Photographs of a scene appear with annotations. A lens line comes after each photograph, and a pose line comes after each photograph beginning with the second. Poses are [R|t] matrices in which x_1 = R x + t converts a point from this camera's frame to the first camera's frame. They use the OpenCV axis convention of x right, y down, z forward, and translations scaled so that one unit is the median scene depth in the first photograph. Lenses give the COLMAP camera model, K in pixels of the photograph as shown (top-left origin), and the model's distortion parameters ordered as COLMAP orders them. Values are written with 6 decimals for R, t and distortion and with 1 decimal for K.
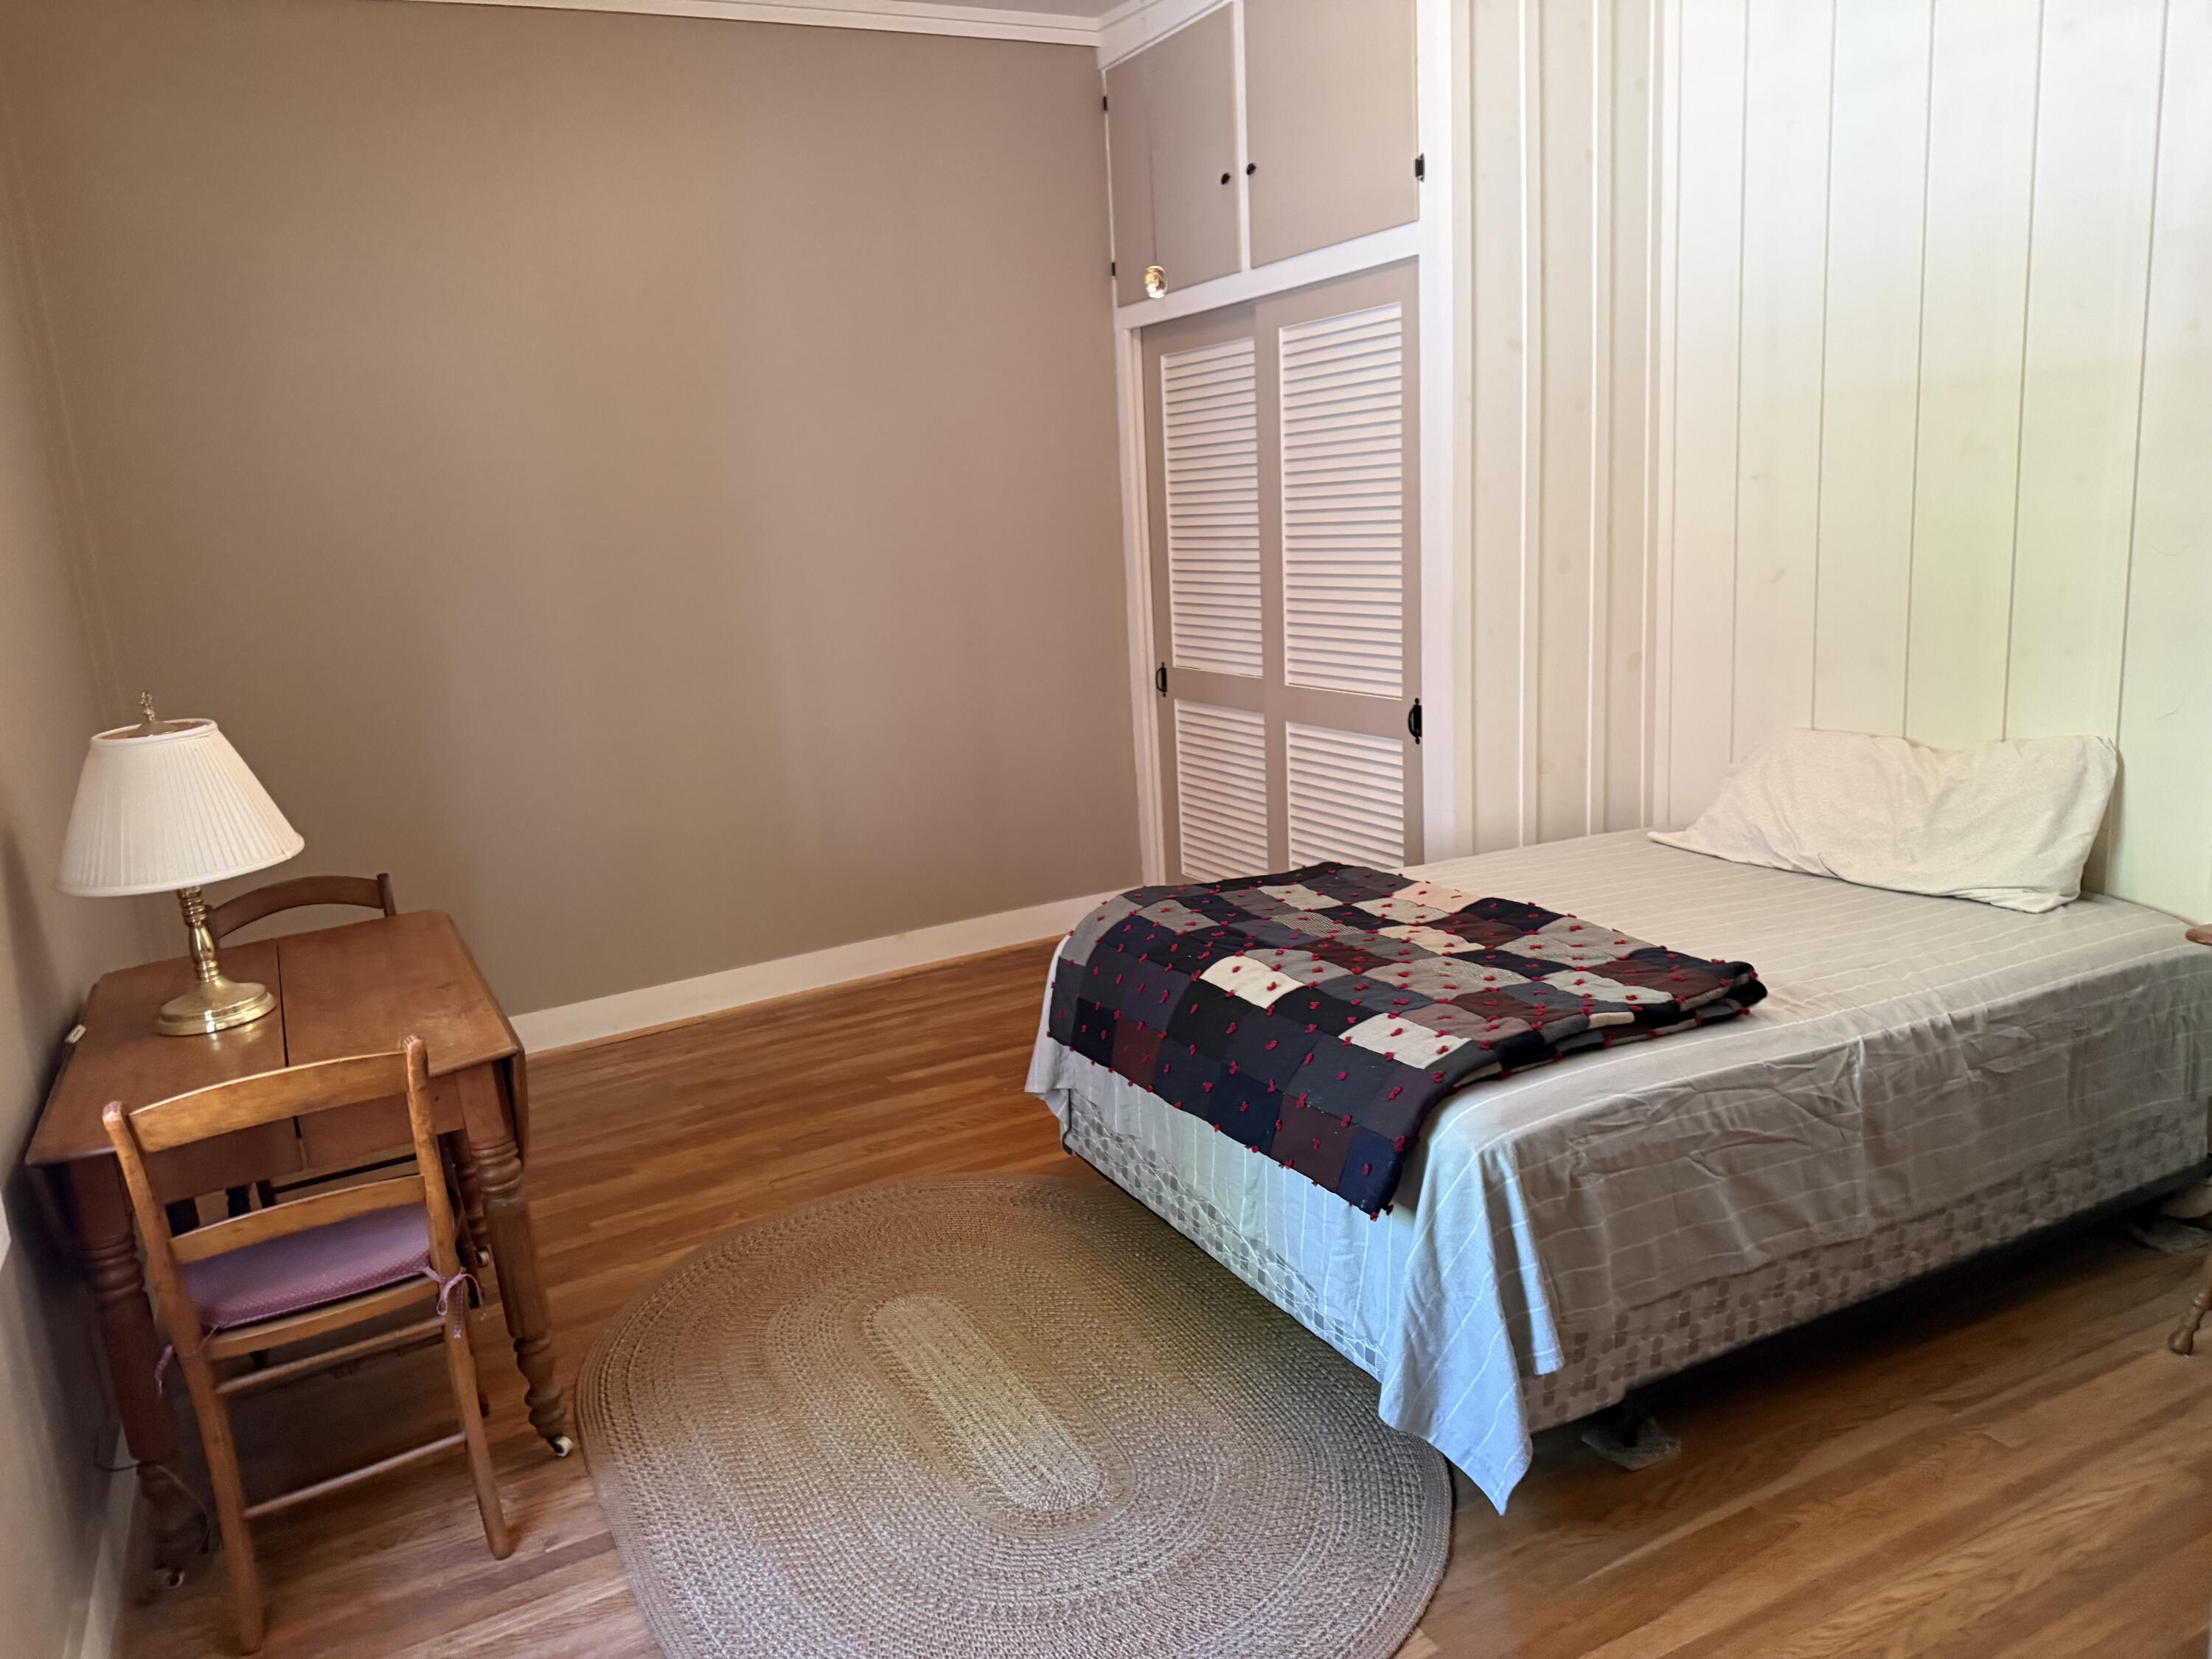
lens RADIAL K [[1558.0, 0, 1096.1], [0, 1558.0, 841.2], [0, 0, 1]] dist [0.049964, -0.071797]
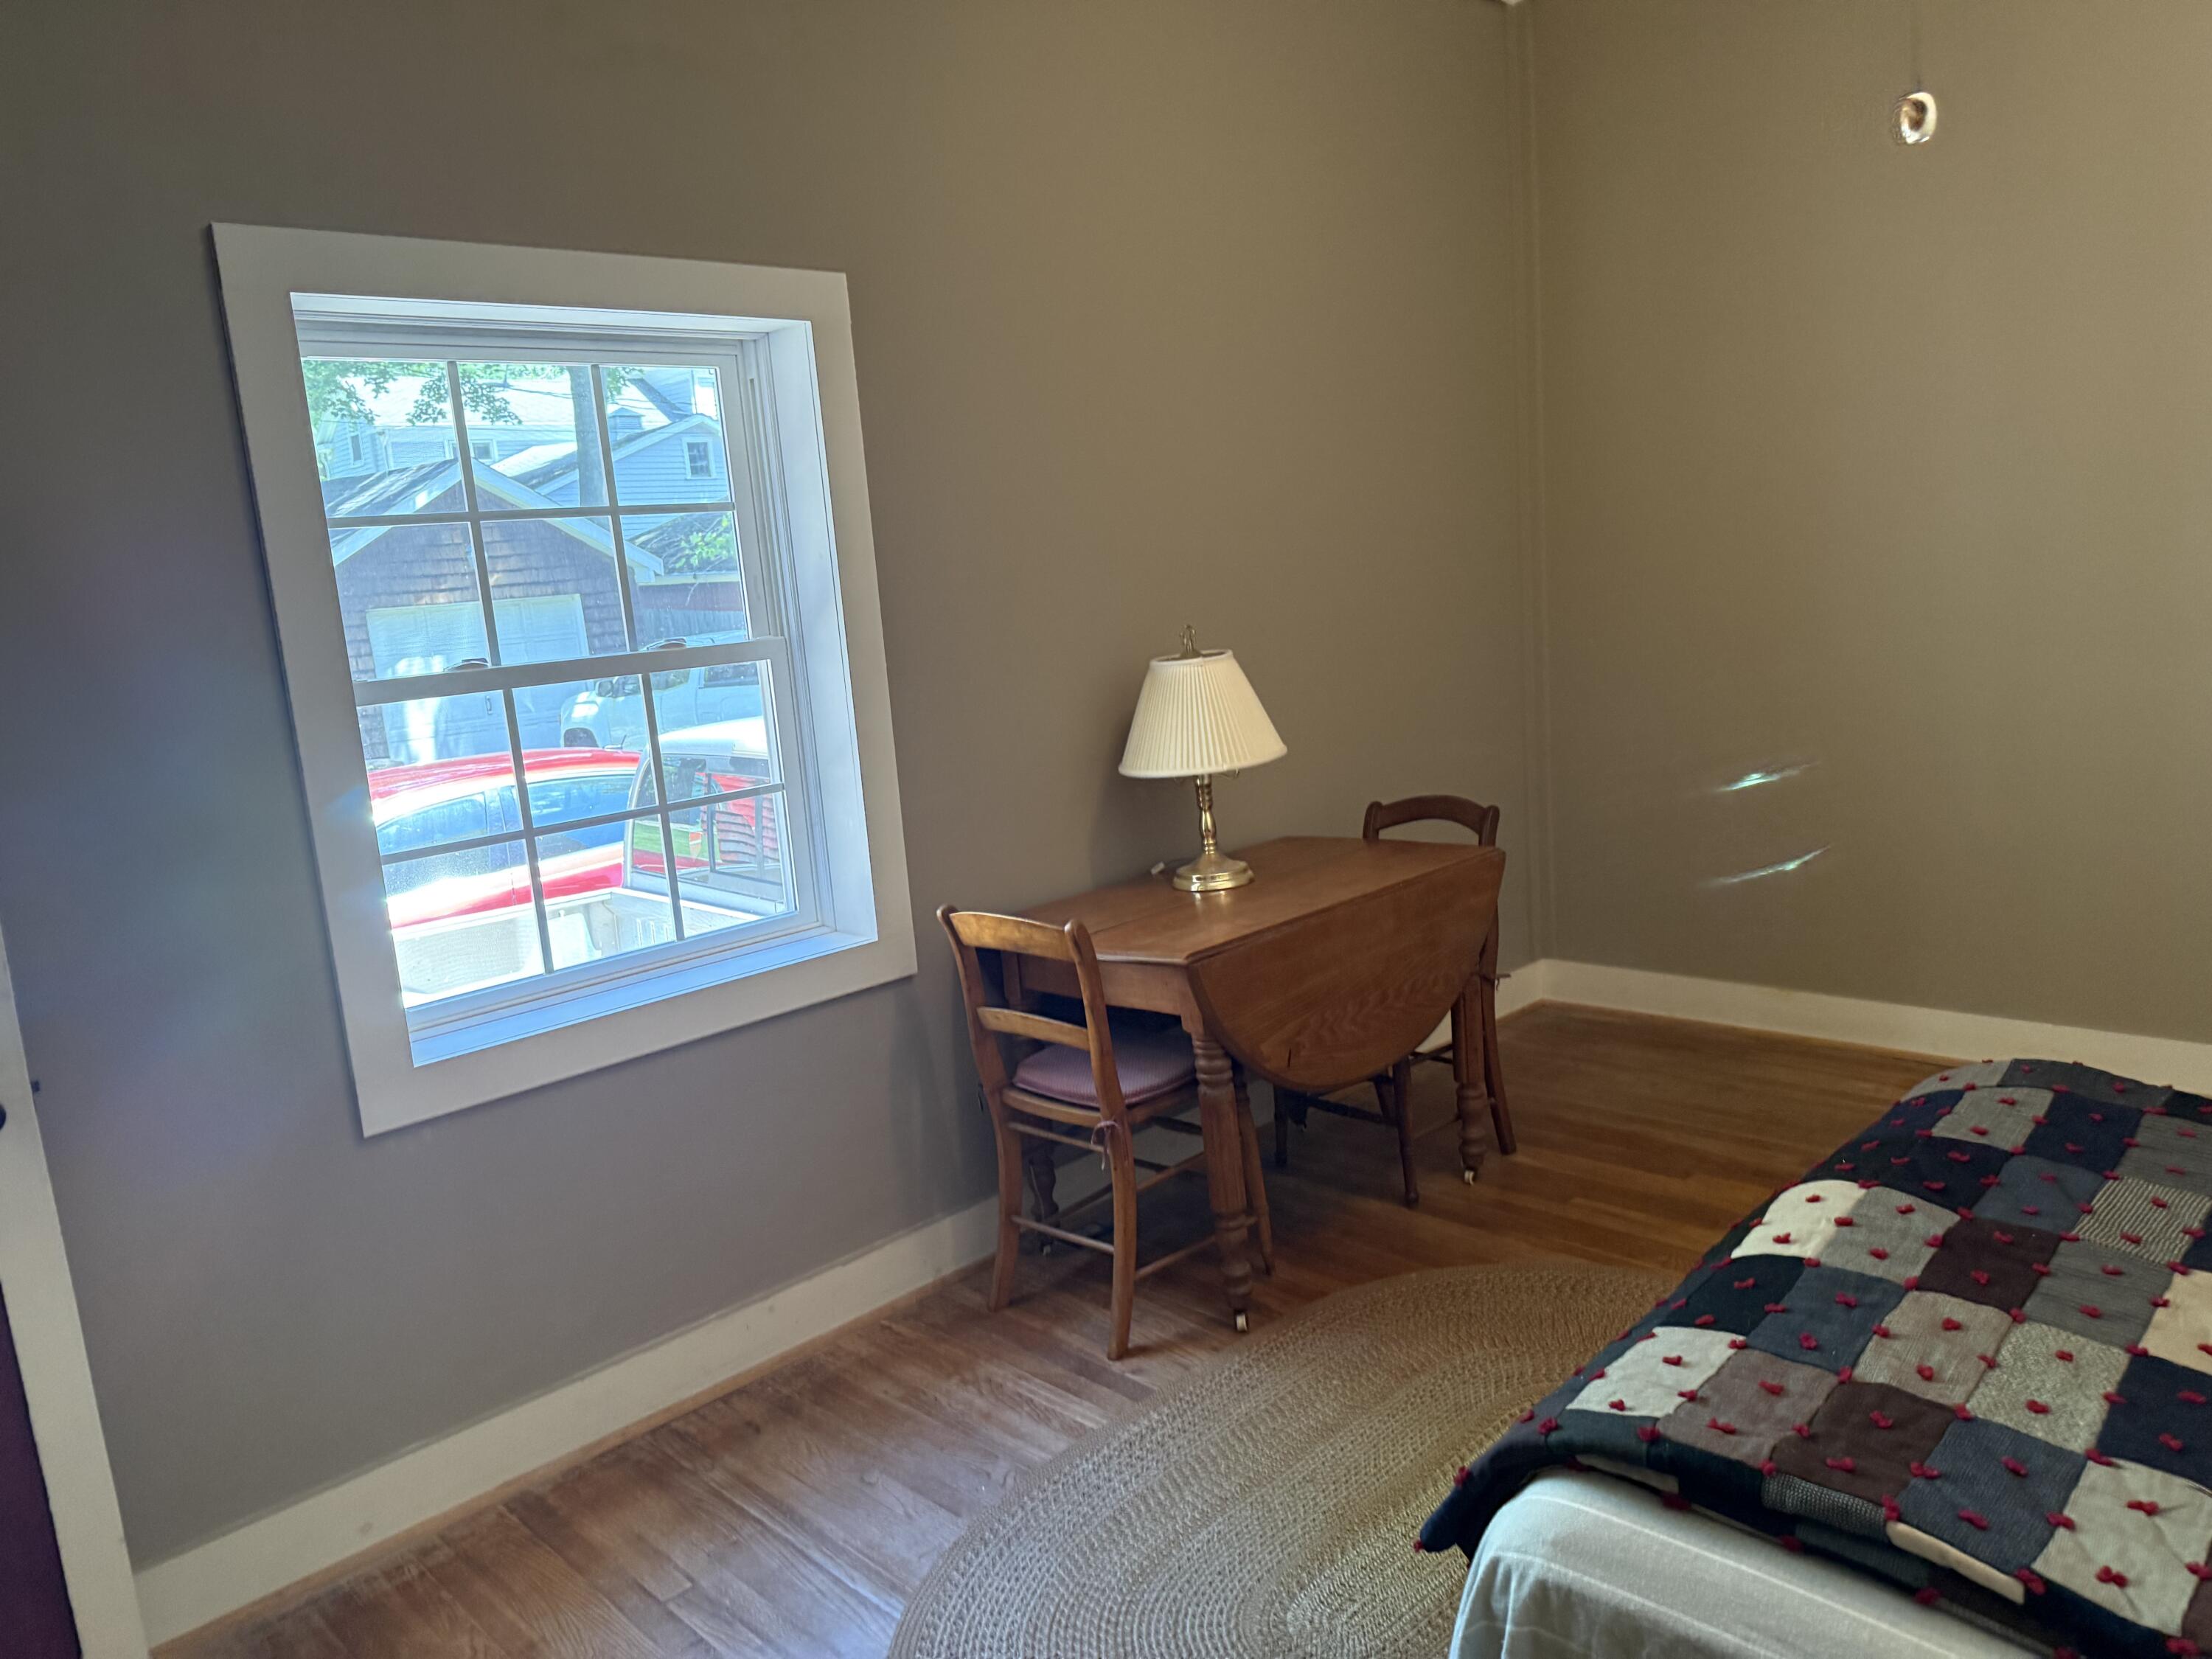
lens RADIAL K [[1558.0, 0, 1100.4], [0, 1558.0, 813.6], [0, 0, 1]] dist [0.049964, -0.071797]
pose [[0.285573, 0.205598, -0.936044, 0.620911], [-0.150212, 0.974247, 0.168162, -0.148912], [0.946512, 0.092583, 0.309102, 0.530105]]
